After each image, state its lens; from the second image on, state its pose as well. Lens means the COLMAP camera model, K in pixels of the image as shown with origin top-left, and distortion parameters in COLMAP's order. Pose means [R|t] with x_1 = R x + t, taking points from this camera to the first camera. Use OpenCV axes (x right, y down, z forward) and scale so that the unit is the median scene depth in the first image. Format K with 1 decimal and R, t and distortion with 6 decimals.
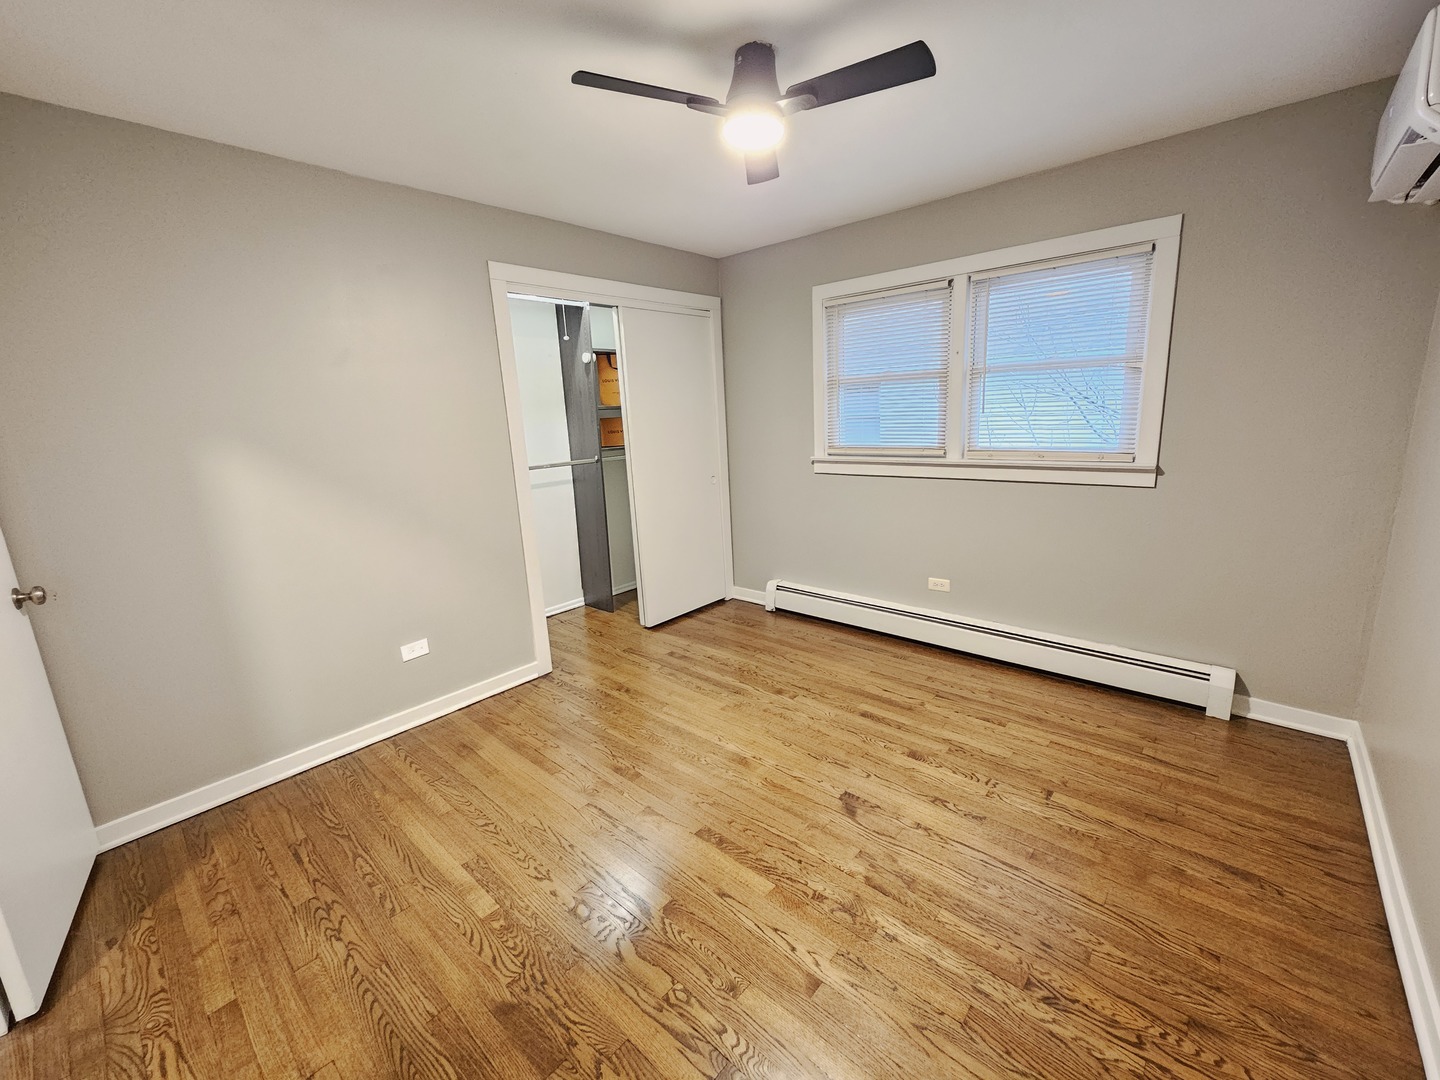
lens RADIAL K [[586.5, 0, 727.9], [0, 586.5, 533.3], [0, 0, 1]] dist [0.006051, -0.002362]
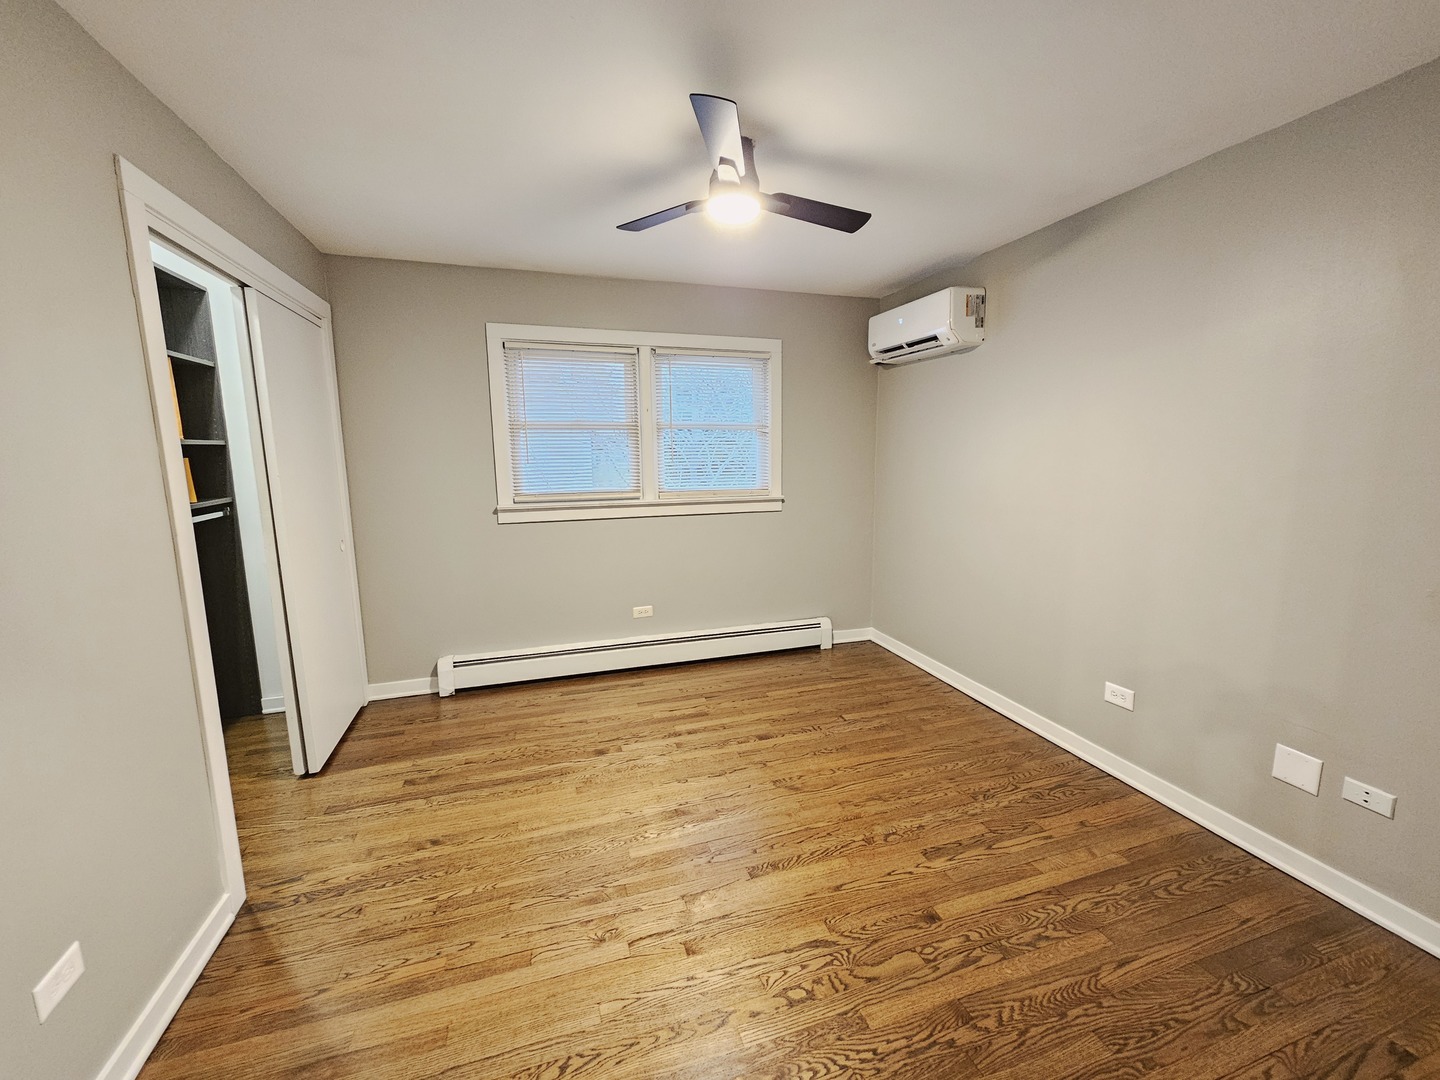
lens RADIAL K [[586.5, 0, 727.9], [0, 586.5, 533.3], [0, 0, 1]] dist [0.006051, -0.002362]
pose [[0.510163, -0.083284, 0.856036, -0.666731], [0.163239, 0.986586, -0.001298, -0.043140], [-0.844445, 0.140401, 0.516914, 0.349059]]
